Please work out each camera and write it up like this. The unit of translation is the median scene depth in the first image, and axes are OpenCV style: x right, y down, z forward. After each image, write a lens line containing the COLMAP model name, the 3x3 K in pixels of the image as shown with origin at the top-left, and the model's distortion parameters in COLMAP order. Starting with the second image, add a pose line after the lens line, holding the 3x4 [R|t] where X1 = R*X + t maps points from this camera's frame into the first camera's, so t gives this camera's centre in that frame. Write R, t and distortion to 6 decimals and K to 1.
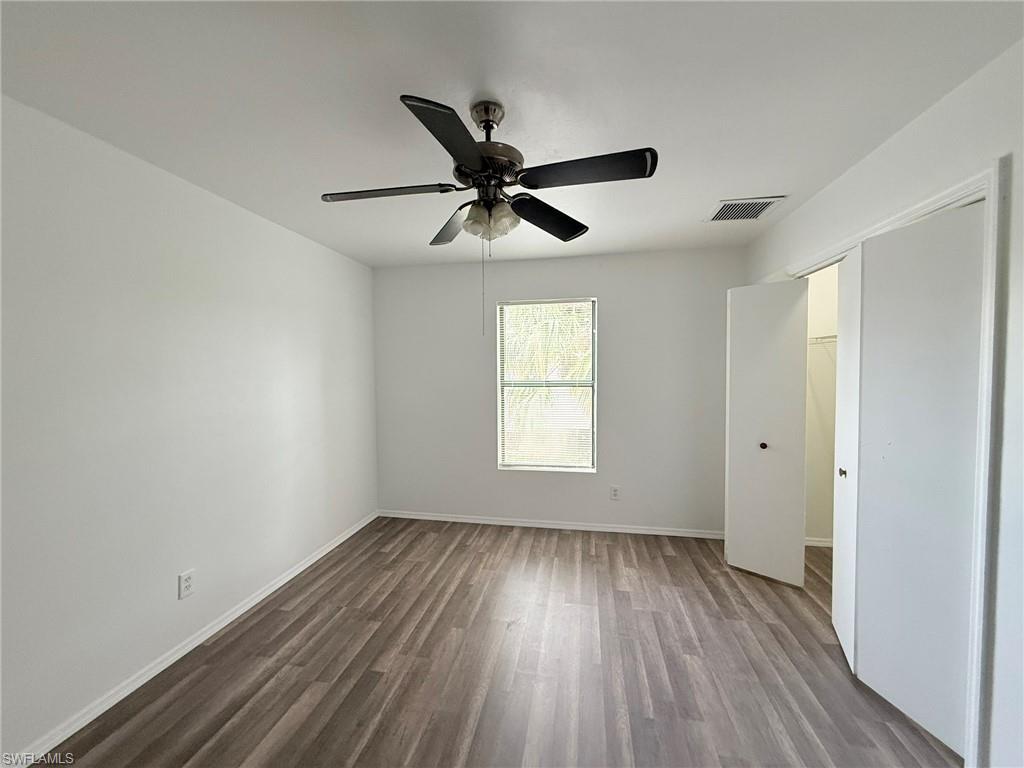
lens RADIAL K [[411.4, 0, 505.5], [0, 411.4, 381.8], [0, 0, 1]] dist [-0.001115, -0.000206]
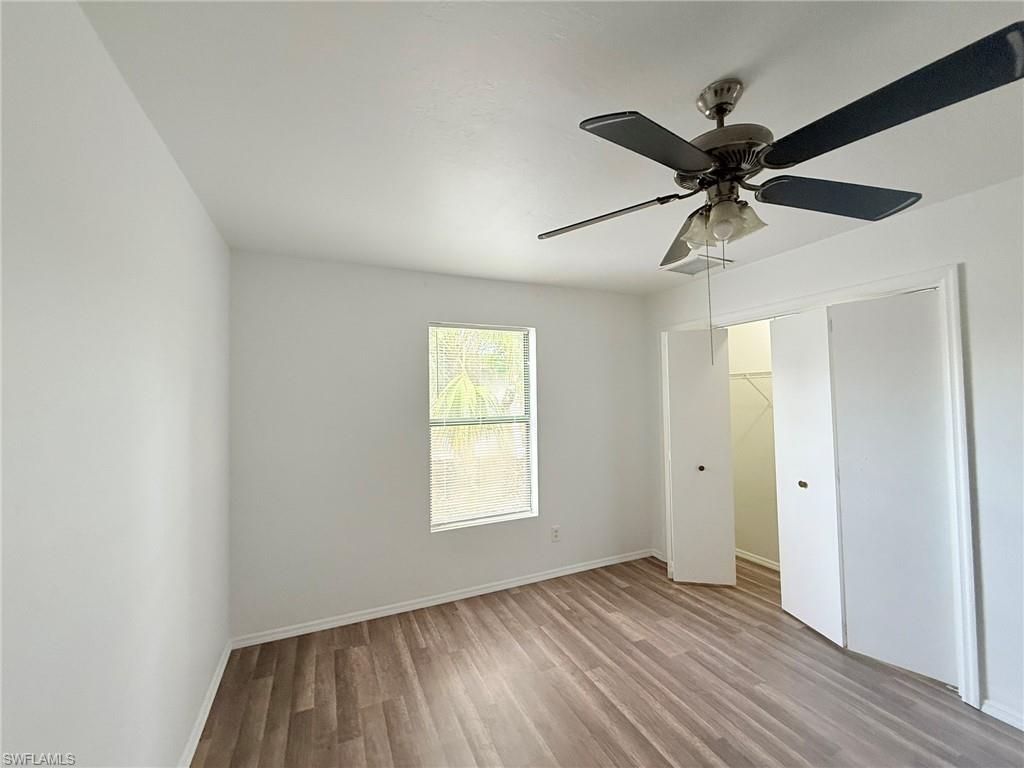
lens RADIAL K [[409.2, 0, 512.0], [0, 409.2, 384.0], [0, 0, 1]] dist [0.000971, -0.000454]
pose [[0.813164, 0.015980, 0.581815, -0.429732], [0.025634, 0.997670, -0.063230, -0.019945], [-0.581469, 0.066331, 0.810860, 0.319880]]
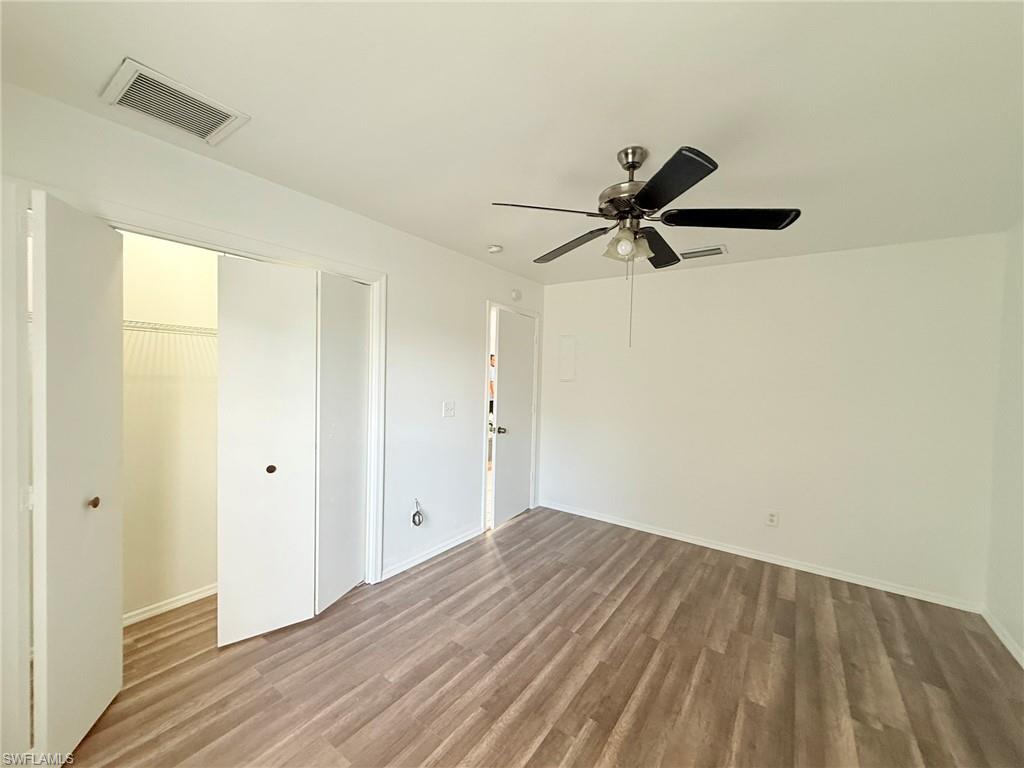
lens RADIAL K [[411.4, 0, 505.5], [0, 411.4, 381.8], [0, 0, 1]] dist [-0.001115, -0.000206]
pose [[-0.908985, -0.028460, 0.415856, -0.109703], [-0.008333, 0.998708, 0.050136, -0.041085], [-0.416745, 0.042107, -0.908048, 1.134142]]
